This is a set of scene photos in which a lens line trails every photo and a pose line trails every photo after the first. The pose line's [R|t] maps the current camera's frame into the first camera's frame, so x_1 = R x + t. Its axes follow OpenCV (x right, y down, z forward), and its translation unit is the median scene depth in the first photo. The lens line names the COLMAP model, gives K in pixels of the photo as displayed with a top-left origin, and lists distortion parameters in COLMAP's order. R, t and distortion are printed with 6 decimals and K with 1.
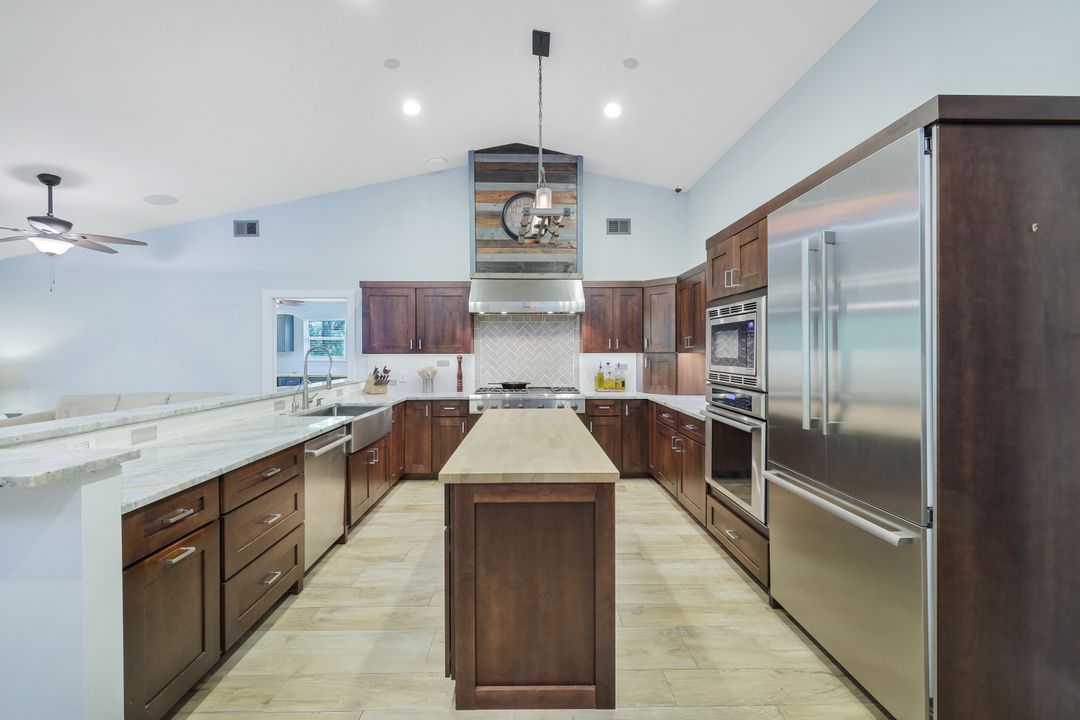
lens RADIAL K [[437.5, 0, 533.8], [0, 437.5, 355.5], [0, 0, 1]] dist [-0.000895, -0.000120]
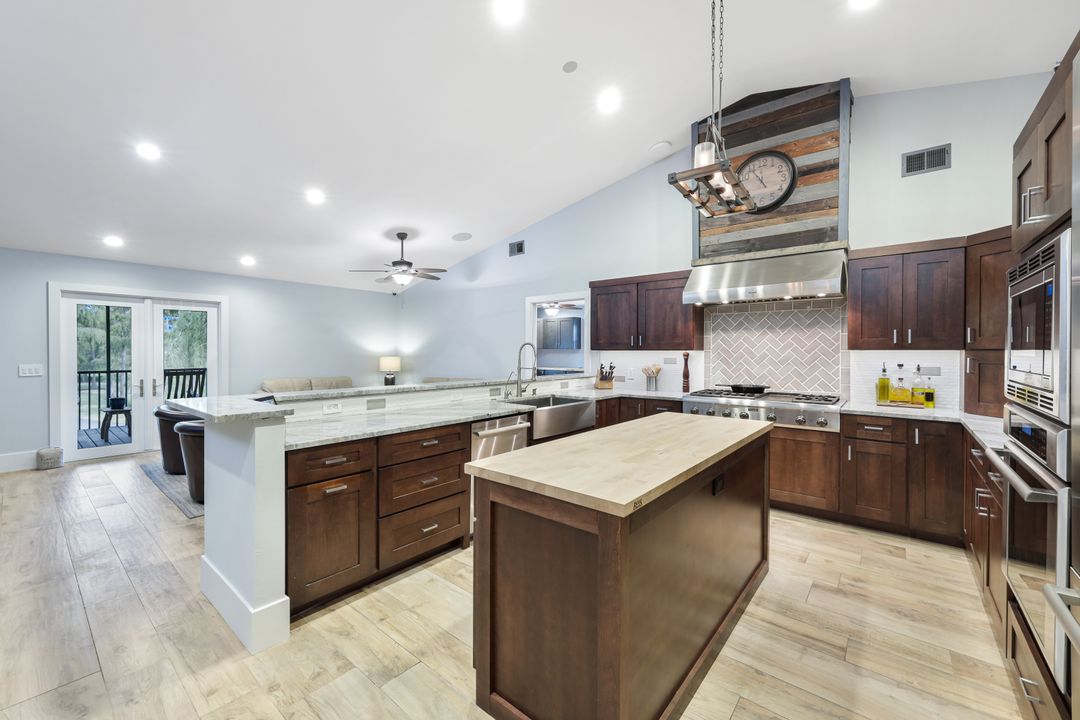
lens RADIAL K [[432.7, 0, 533.6], [0, 432.7, 355.2], [0, 0, 1]] dist [-0.000709, -0.000383]
pose [[0.754469, 0.010157, -0.656257, 0.192061], [-0.008875, 0.999947, 0.005272, 0.003891], [0.656276, 0.001847, 0.754519, 0.118320]]
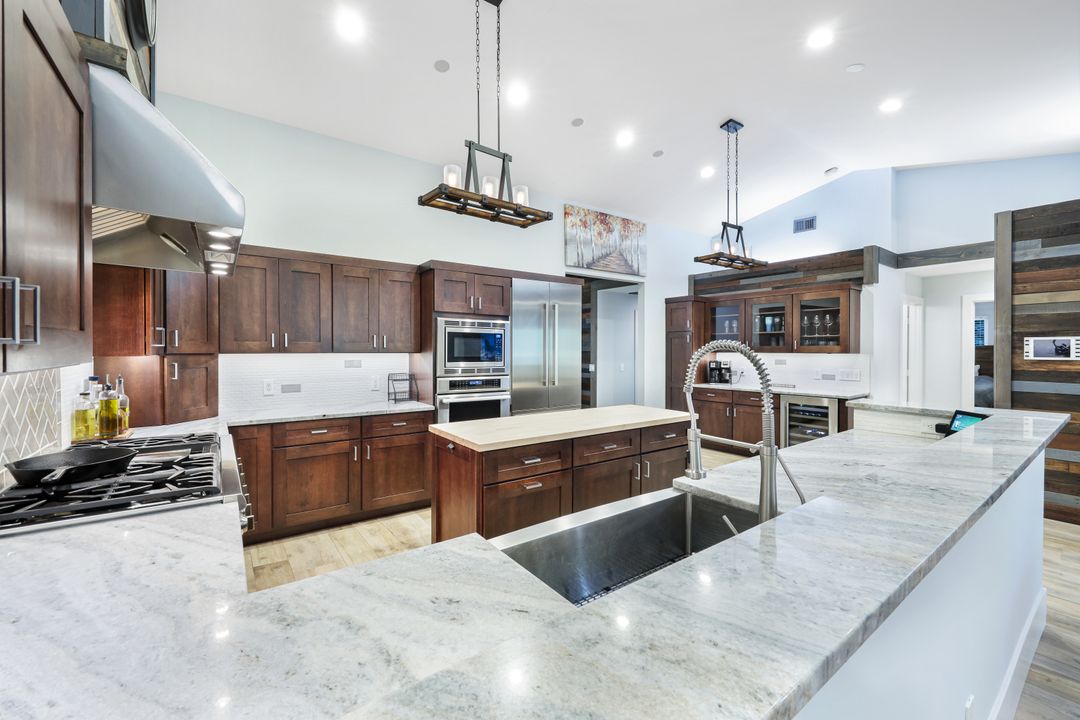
lens RADIAL K [[437.5, 0, 533.8], [0, 437.5, 355.5], [0, 0, 1]] dist [-0.000895, -0.000120]
pose [[-0.566565, -0.009086, 0.823967, -0.489338], [0.003067, 0.999909, 0.013136, -0.009972], [-0.824012, 0.009970, -0.566485, 0.940643]]
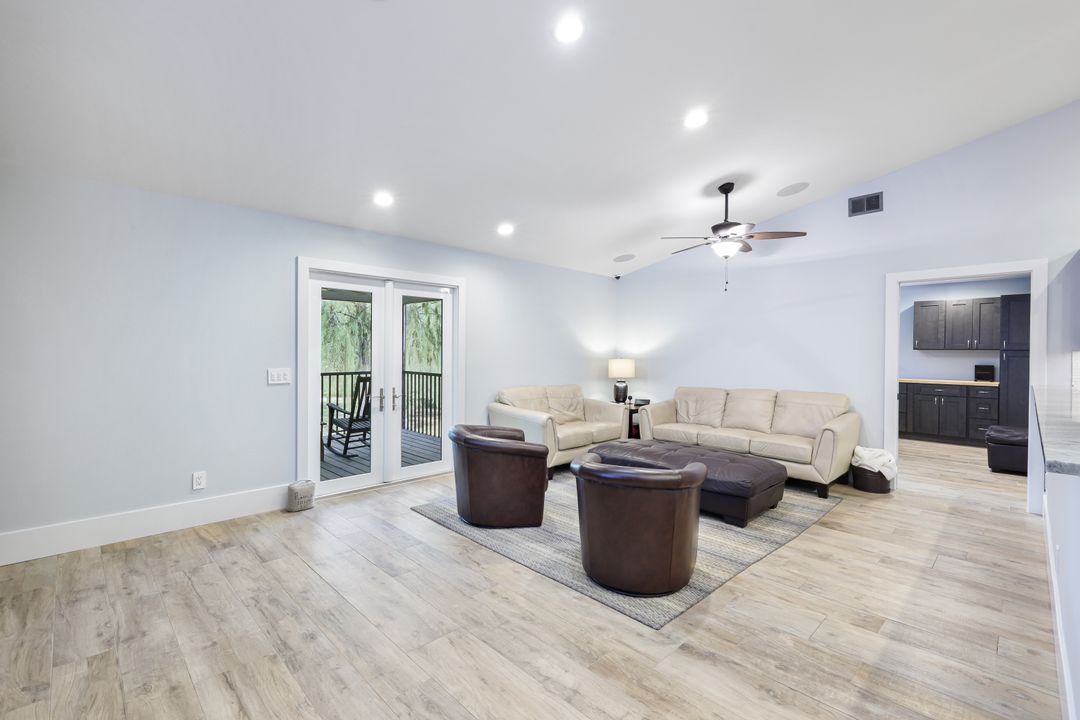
lens RADIAL K [[478.9, 0, 531.3], [0, 478.9, 356.4], [0, 0, 1]] dist [0.000305, -0.000019]
pose [[0.677661, 0.010239, -0.735303, -0.430781], [-0.011532, 0.999928, 0.003296, 0.012778], [0.735284, 0.006247, 0.677731, -0.123646]]
